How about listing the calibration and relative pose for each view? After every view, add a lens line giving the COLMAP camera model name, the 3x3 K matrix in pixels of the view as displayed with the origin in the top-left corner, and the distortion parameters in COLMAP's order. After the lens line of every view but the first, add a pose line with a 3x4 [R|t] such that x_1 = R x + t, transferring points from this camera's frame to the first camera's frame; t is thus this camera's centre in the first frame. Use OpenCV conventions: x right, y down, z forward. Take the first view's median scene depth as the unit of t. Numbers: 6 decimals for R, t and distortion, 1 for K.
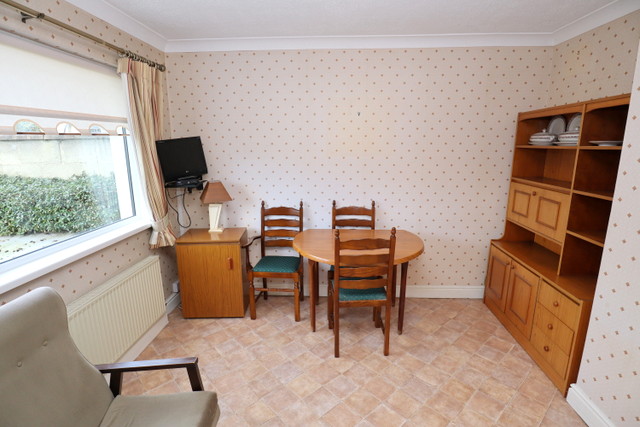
lens RADIAL K [[321.1, 0, 320.0], [0, 321.1, 213.5], [0, 0, 1]] dist [-0.052159, 0.014783]
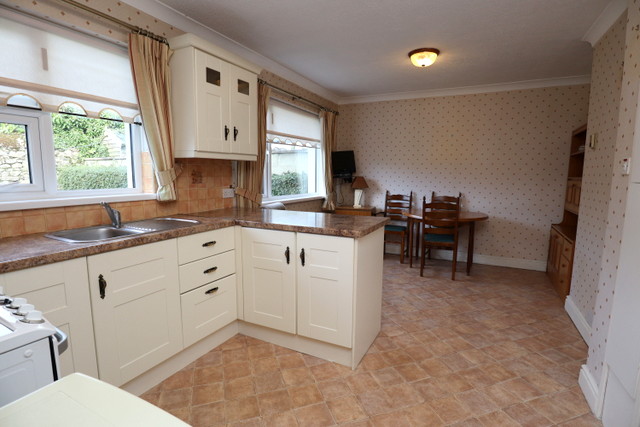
lens RADIAL K [[321.1, 0, 320.0], [0, 321.1, 213.5], [0, 0, 1]] dist [-0.052159, 0.014783]
pose [[0.914319, 0.063499, -0.399985, 0.180320], [-0.099558, 0.992566, -0.070007, 0.245379], [0.392566, 0.103831, 0.913844, -0.650457]]
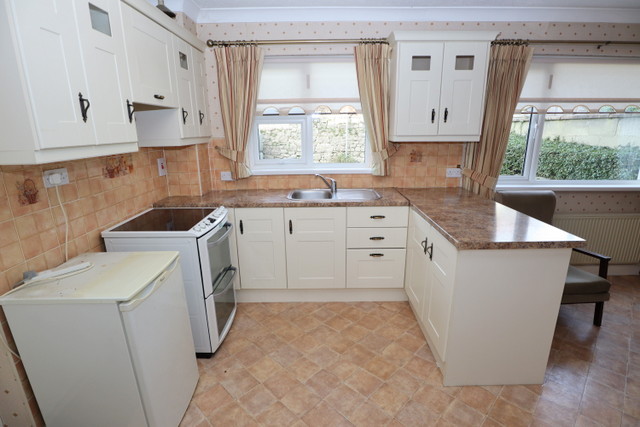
lens RADIAL K [[321.1, 0, 320.0], [0, 321.1, 213.5], [0, 0, 1]] dist [-0.052159, 0.014783]
pose [[0.043605, 0.259411, -0.964782, 0.513578], [-0.203654, 0.947731, 0.245622, 0.090748], [0.978071, 0.185771, 0.094156, -0.309870]]
